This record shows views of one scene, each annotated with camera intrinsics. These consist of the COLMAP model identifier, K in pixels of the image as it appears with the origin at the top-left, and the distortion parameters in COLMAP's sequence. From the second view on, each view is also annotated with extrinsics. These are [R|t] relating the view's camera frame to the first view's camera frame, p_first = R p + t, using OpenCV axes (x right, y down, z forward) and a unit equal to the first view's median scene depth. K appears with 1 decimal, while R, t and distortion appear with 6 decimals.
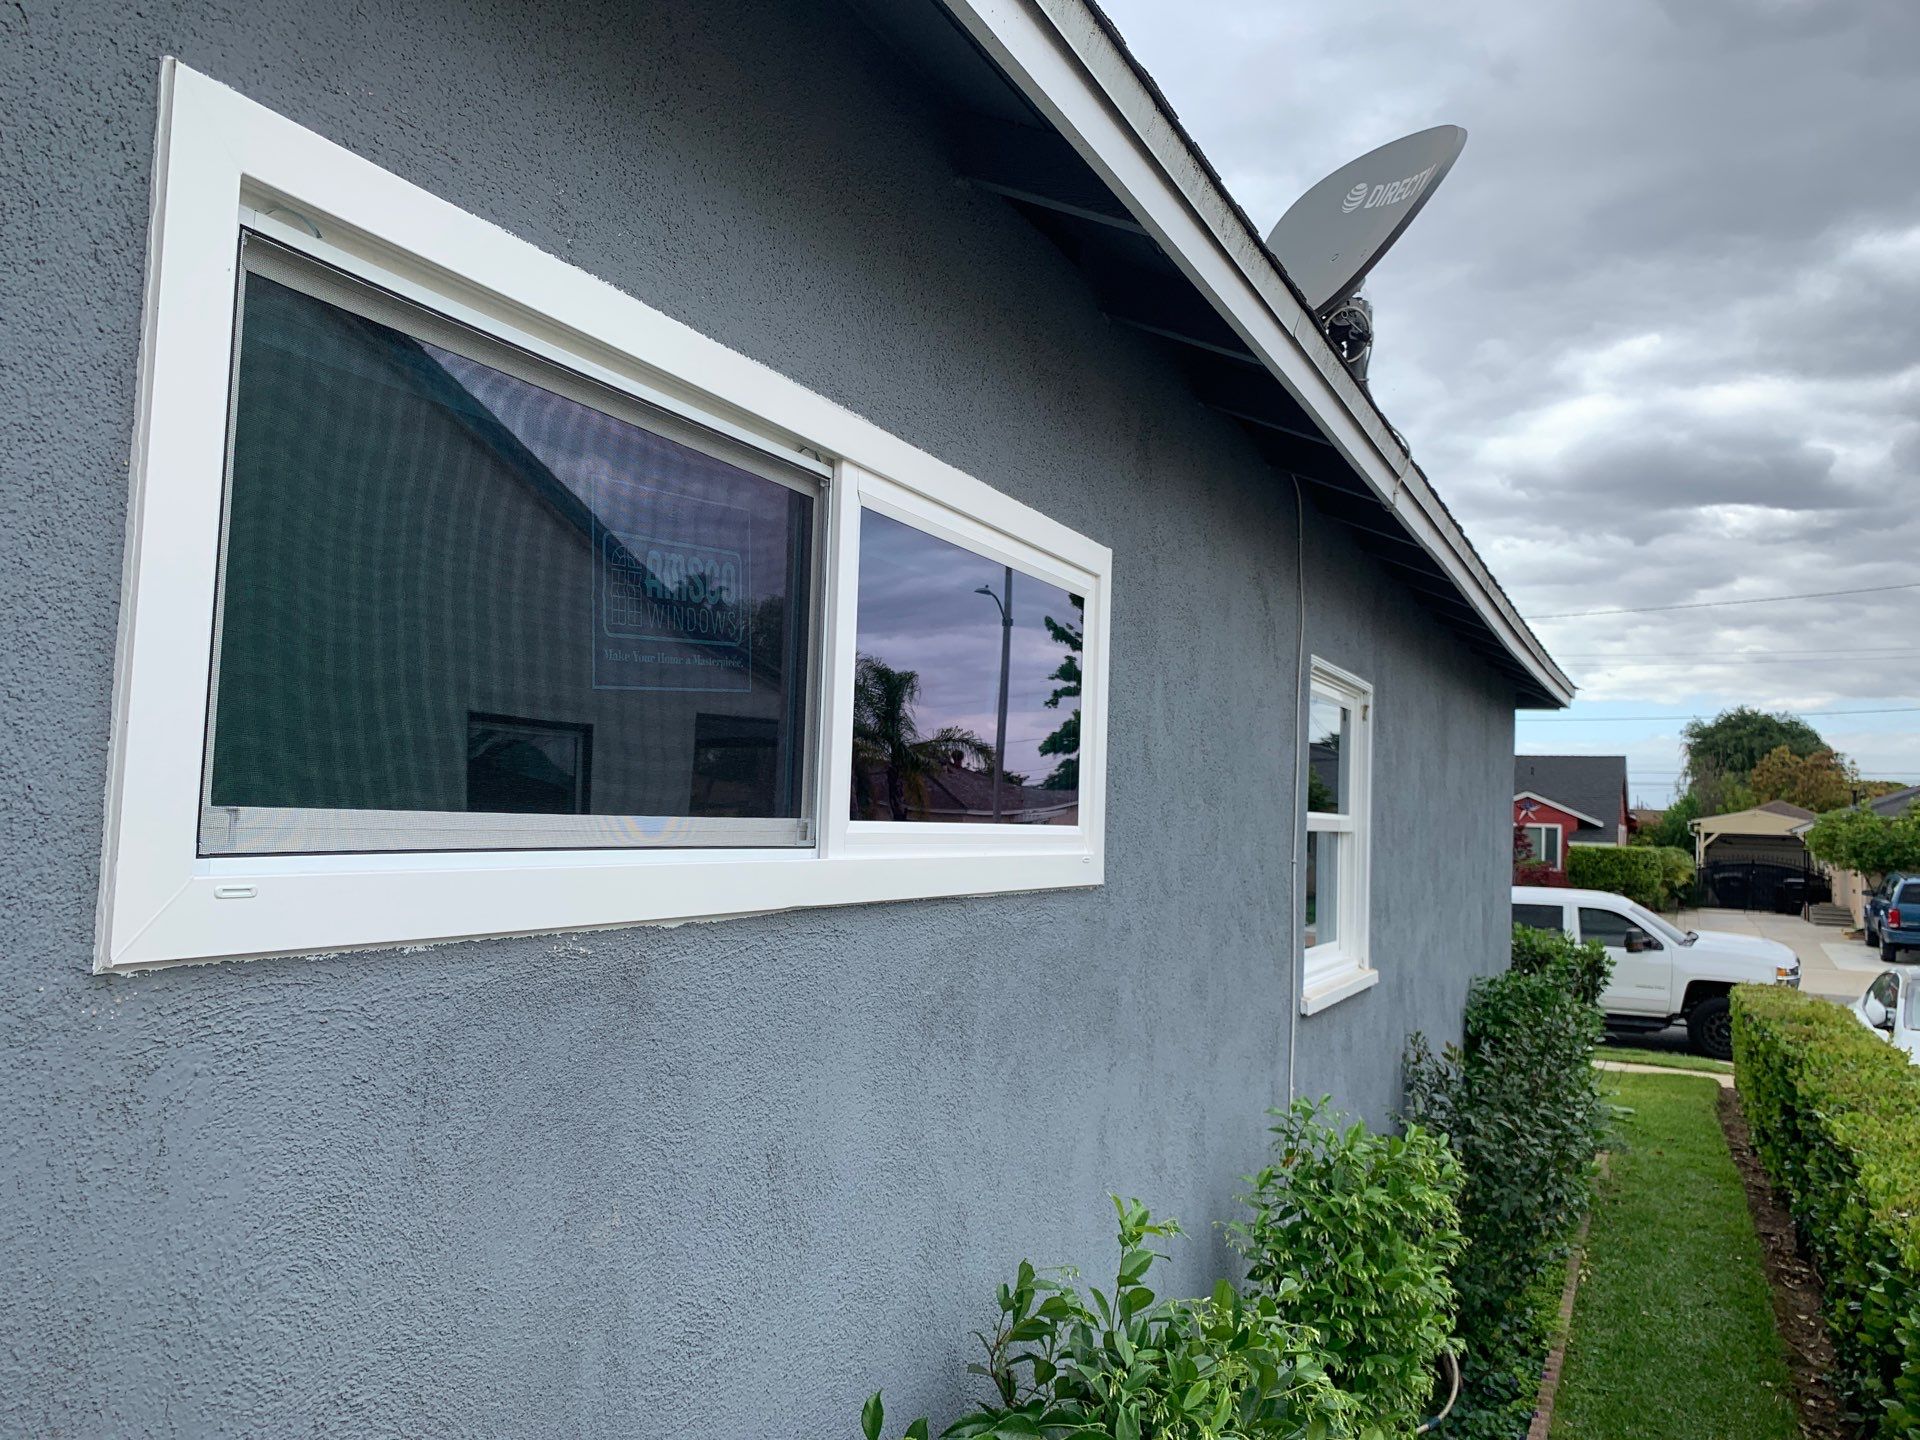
lens RADIAL K [[1488.1, 0, 939.2], [0, 1488.1, 723.9], [0, 0, 1]] dist [0.000667, 0.009978]
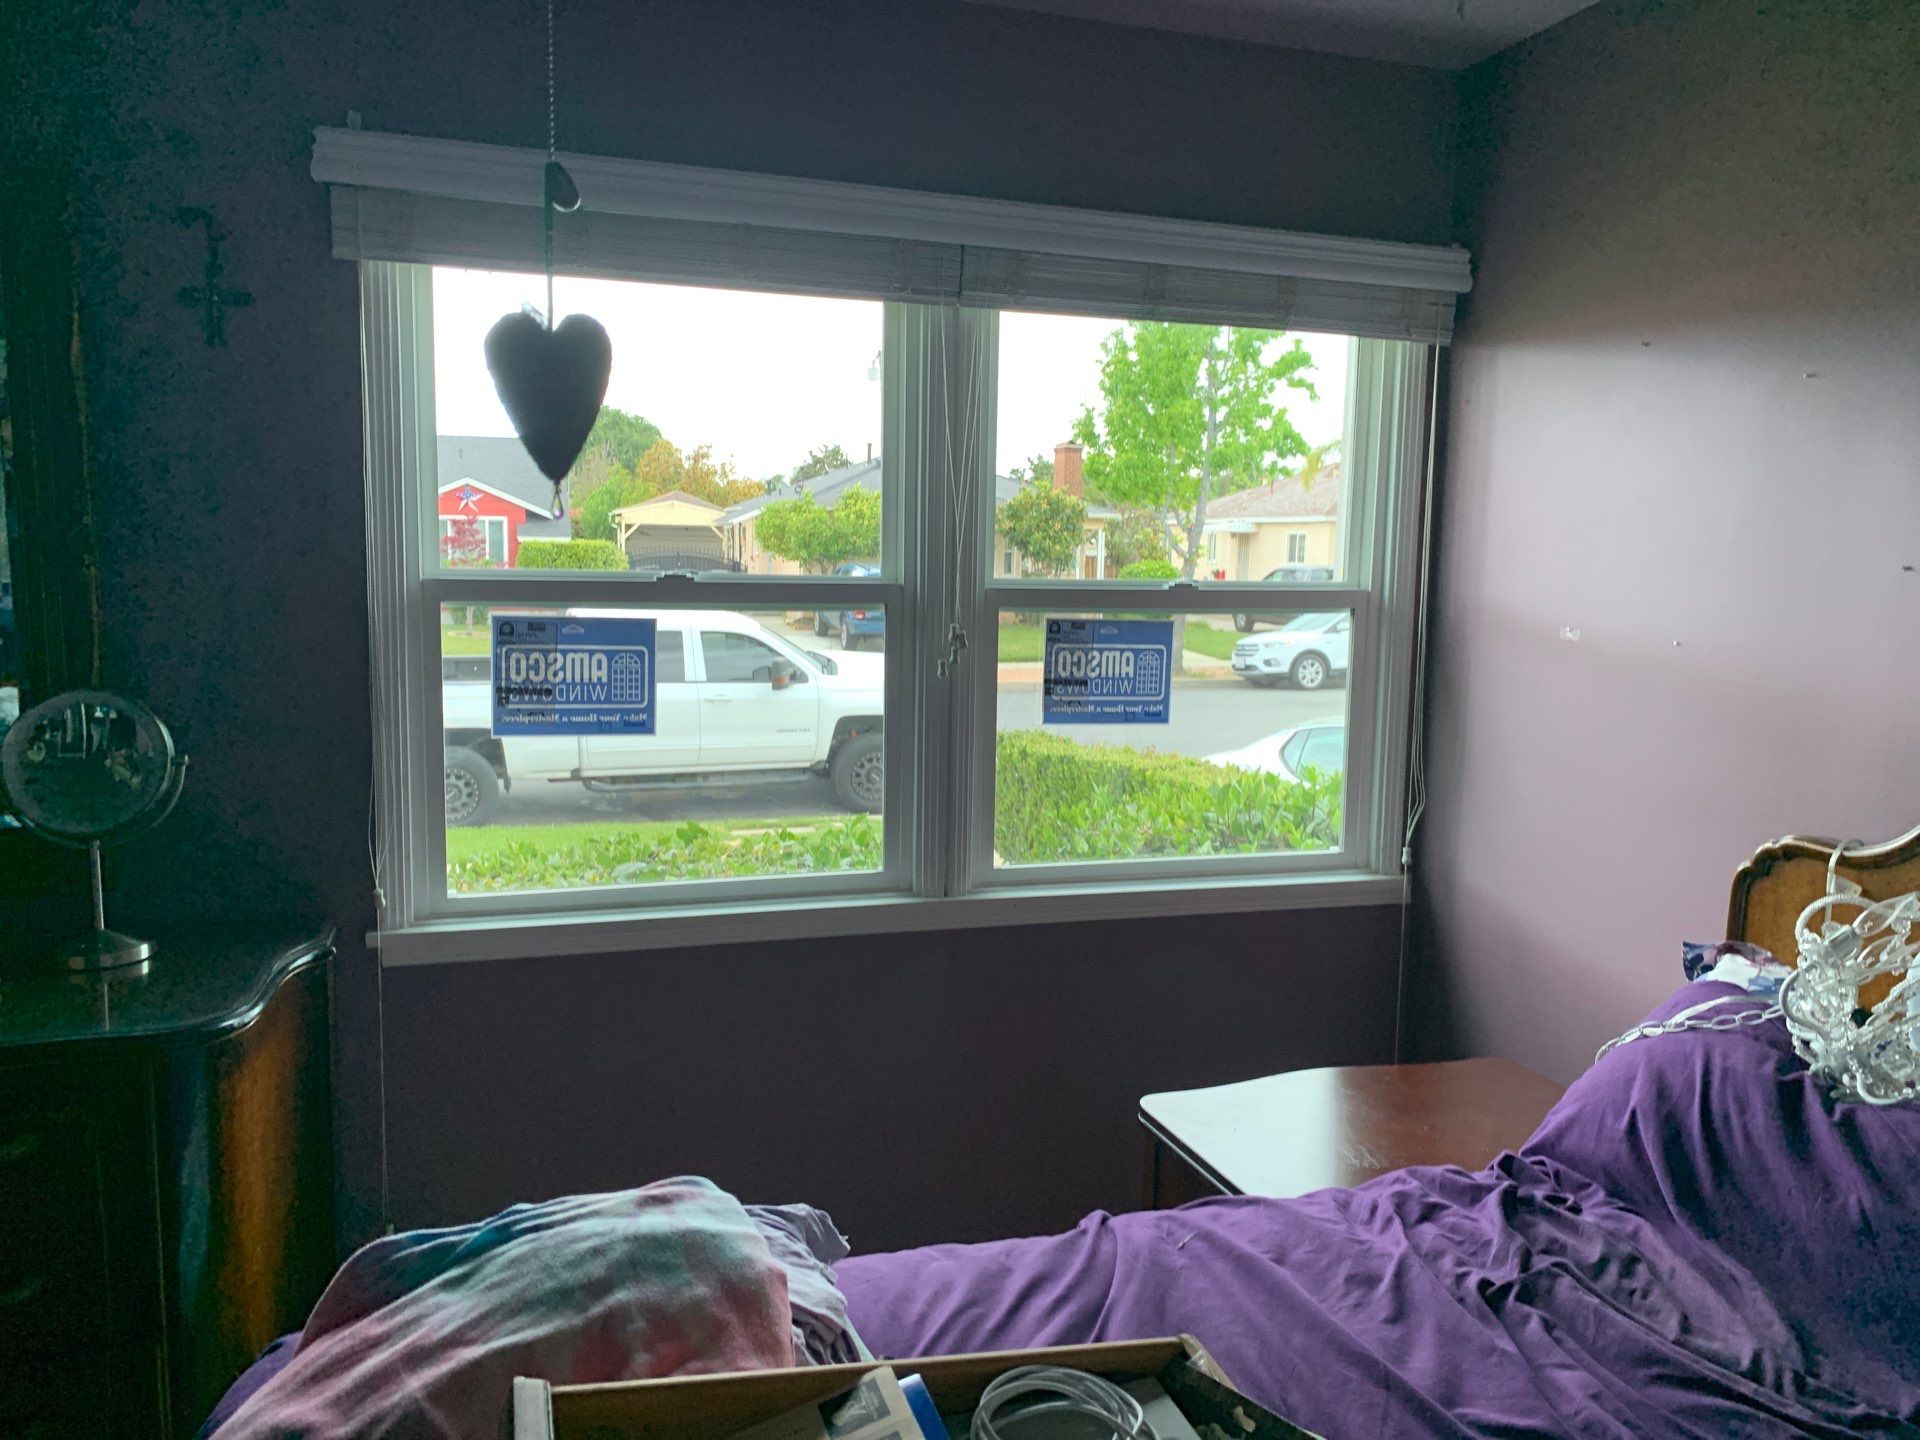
lens RADIAL K [[1466.5, 0, 992.7], [0, 1466.5, 712.2], [0, 0, 1]] dist [0.119839, -0.001705]
pose [[0.715991, -0.103786, 0.690352, 0.112350], [-0.034131, 0.982501, 0.183104, 0.096484], [-0.697275, -0.154663, 0.699919, 1.537095]]
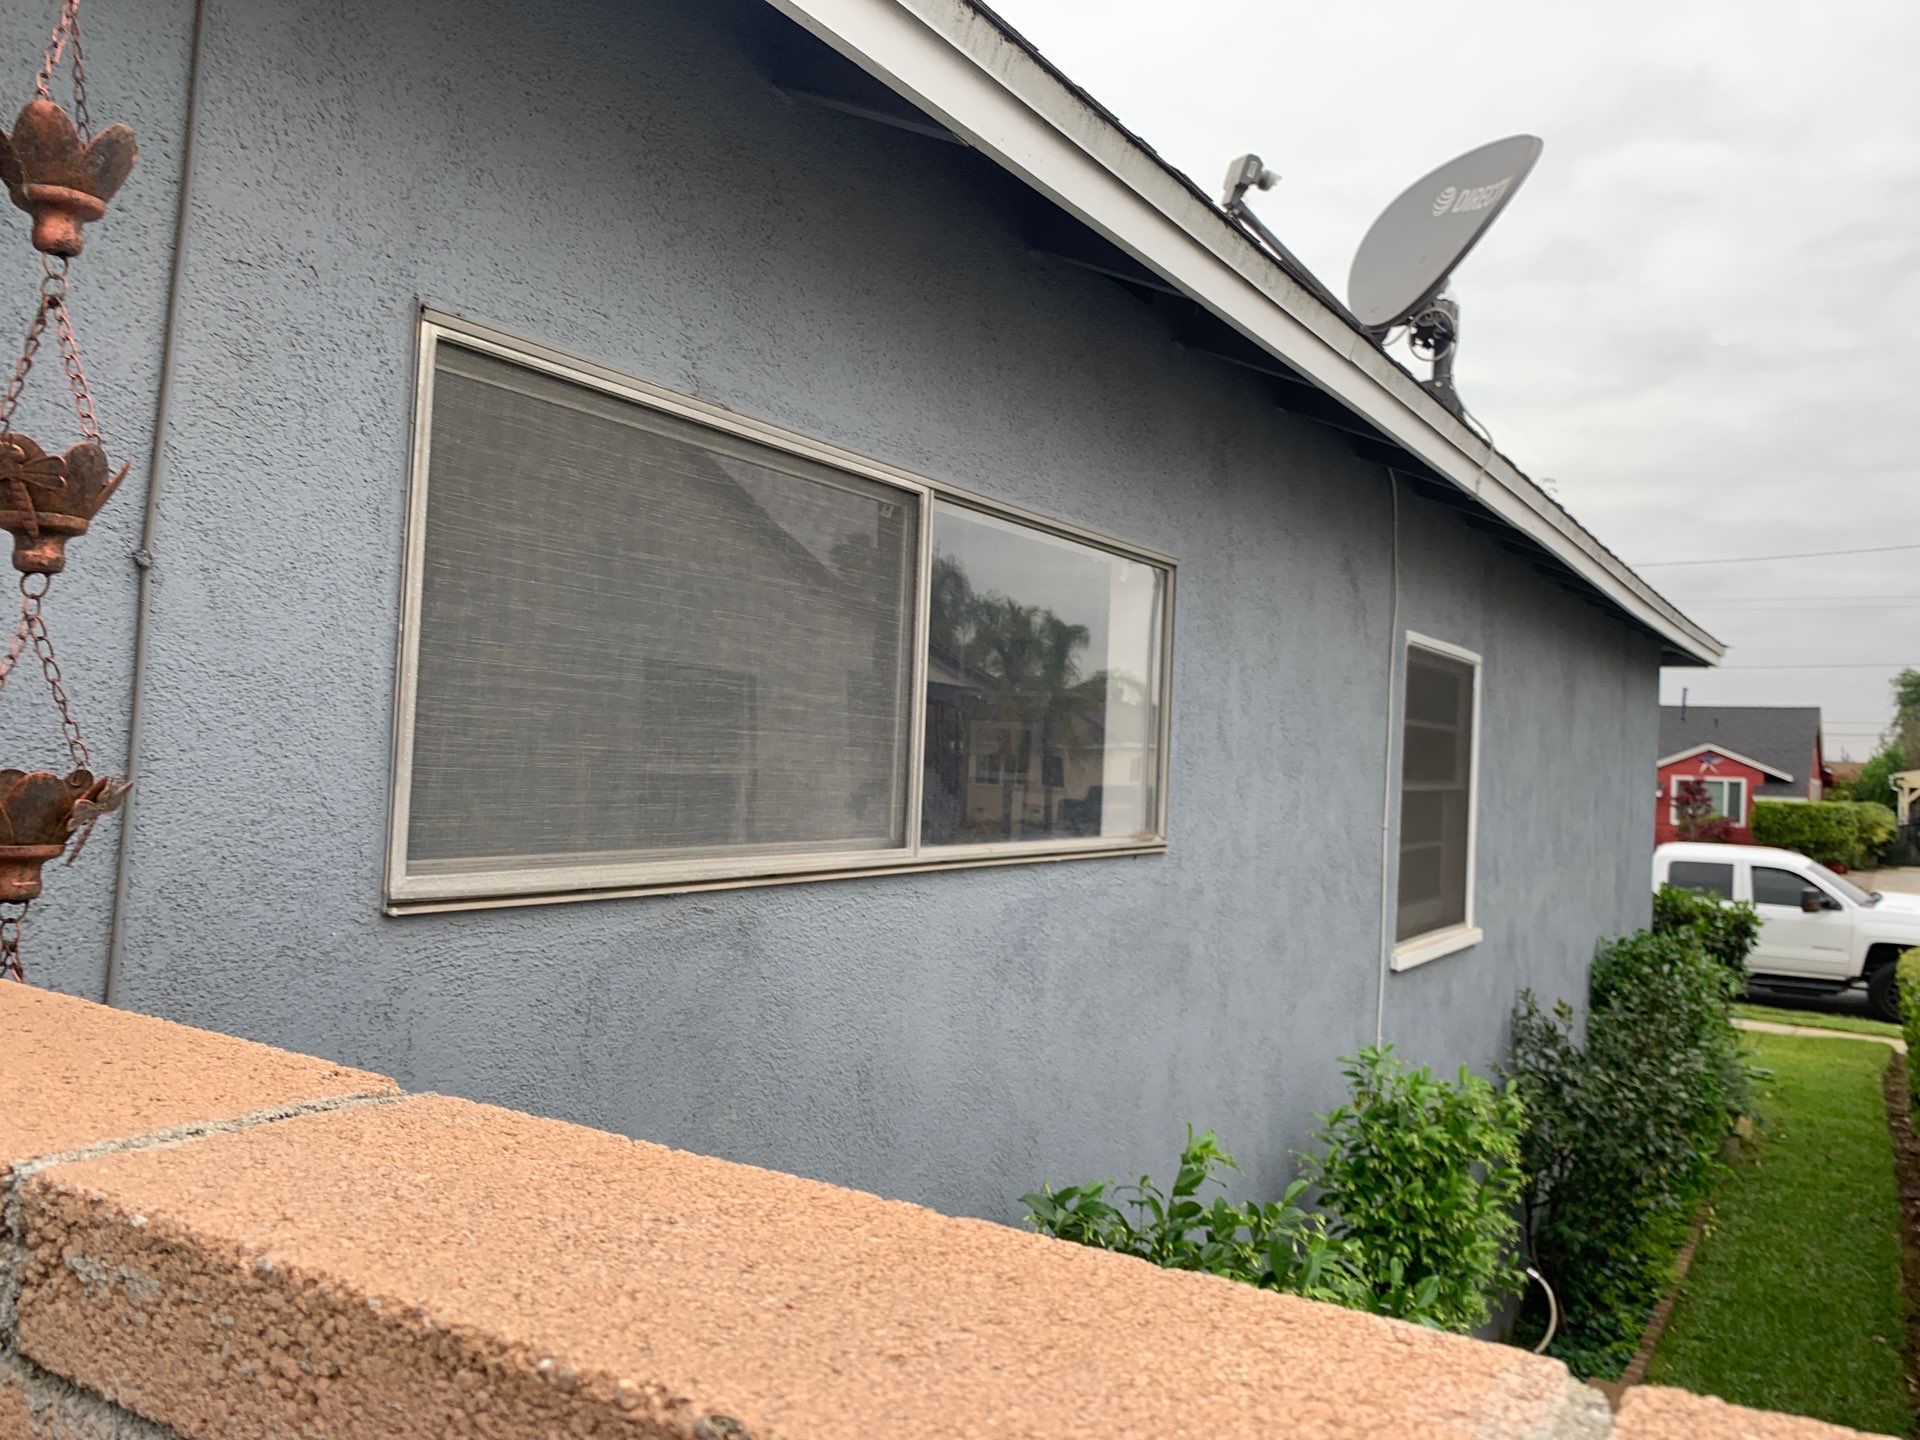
lens RADIAL K [[1492.5, 0, 961.7], [0, 1492.5, 708.4], [0, 0, 1]] dist [0.015769, -0.009056]
pose [[0.995713, 0.002084, -0.092471, 0.026150], [0.000200, 0.999695, 0.024691, -0.013881], [0.092494, -0.024603, 0.995409, -0.069984]]
